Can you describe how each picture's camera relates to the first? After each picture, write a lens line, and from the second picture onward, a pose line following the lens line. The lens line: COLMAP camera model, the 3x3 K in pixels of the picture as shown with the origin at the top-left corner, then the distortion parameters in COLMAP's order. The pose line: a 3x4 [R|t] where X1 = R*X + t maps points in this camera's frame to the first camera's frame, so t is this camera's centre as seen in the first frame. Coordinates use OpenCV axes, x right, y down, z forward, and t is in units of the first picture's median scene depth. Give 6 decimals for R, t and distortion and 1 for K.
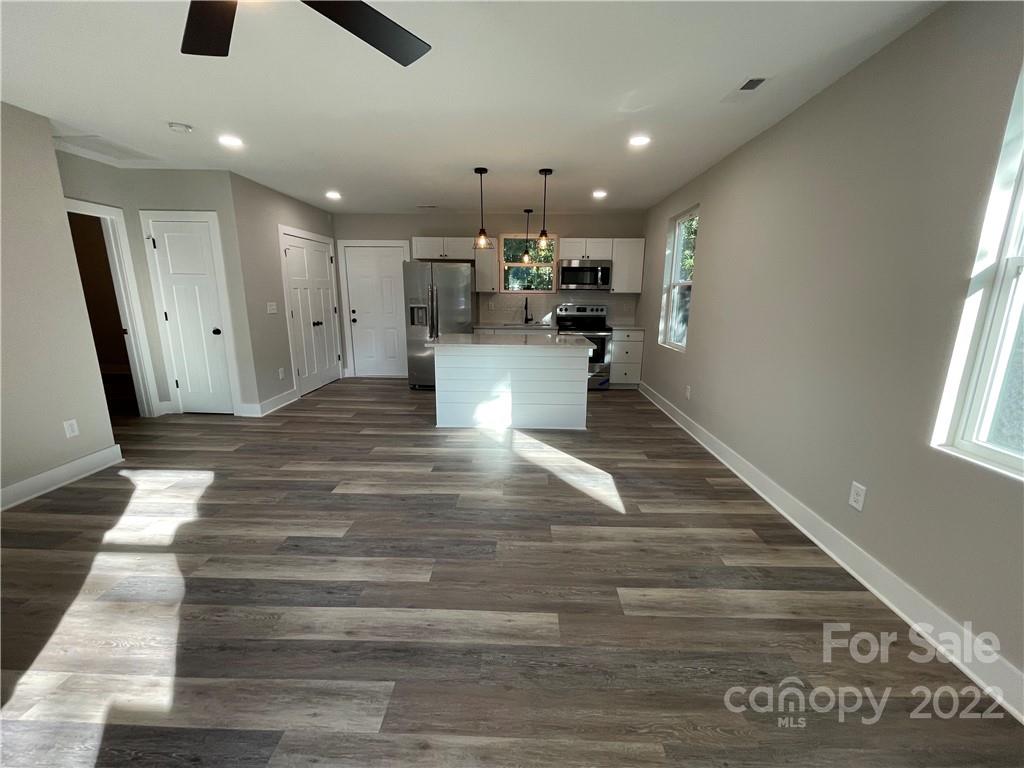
lens RADIAL K [[416.5, 0, 512.0], [0, 416.5, 384.0], [0, 0, 1]] dist [-0.000169, -0.000085]
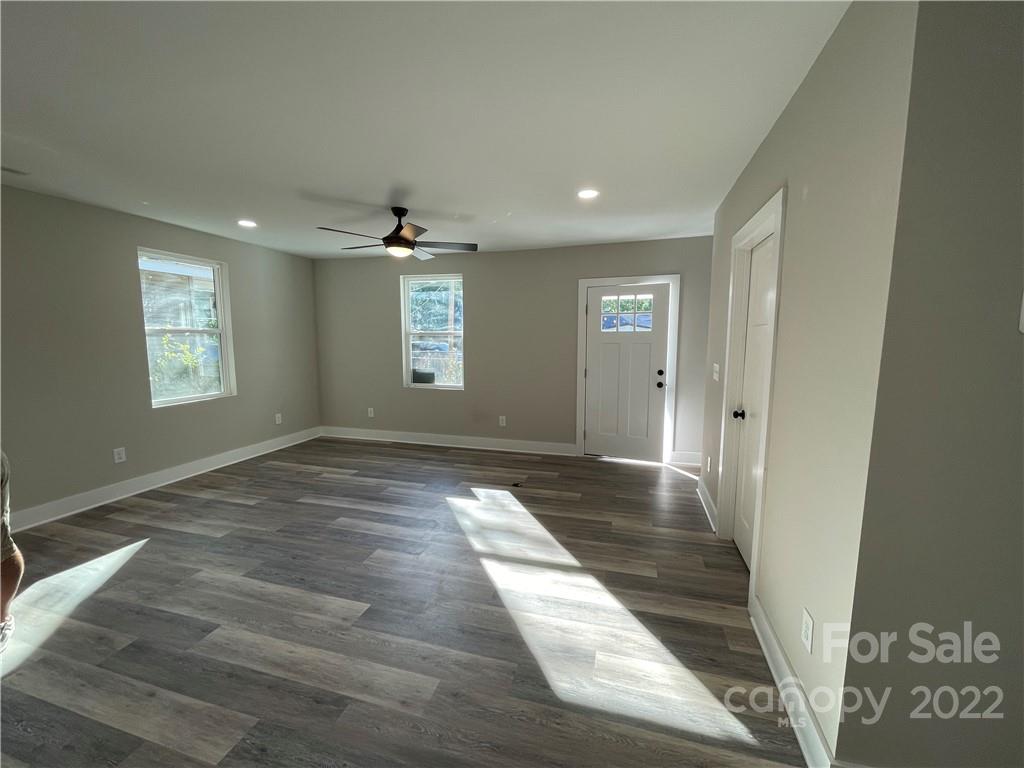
lens RADIAL K [[416.5, 0, 512.0], [0, 416.5, 384.0], [0, 0, 1]] dist [-0.000169, -0.000085]
pose [[-0.969350, -0.034815, 0.243204, -0.437771], [0.046976, 0.945381, 0.322566, -0.185716], [-0.241150, 0.324104, -0.914769, 0.768427]]
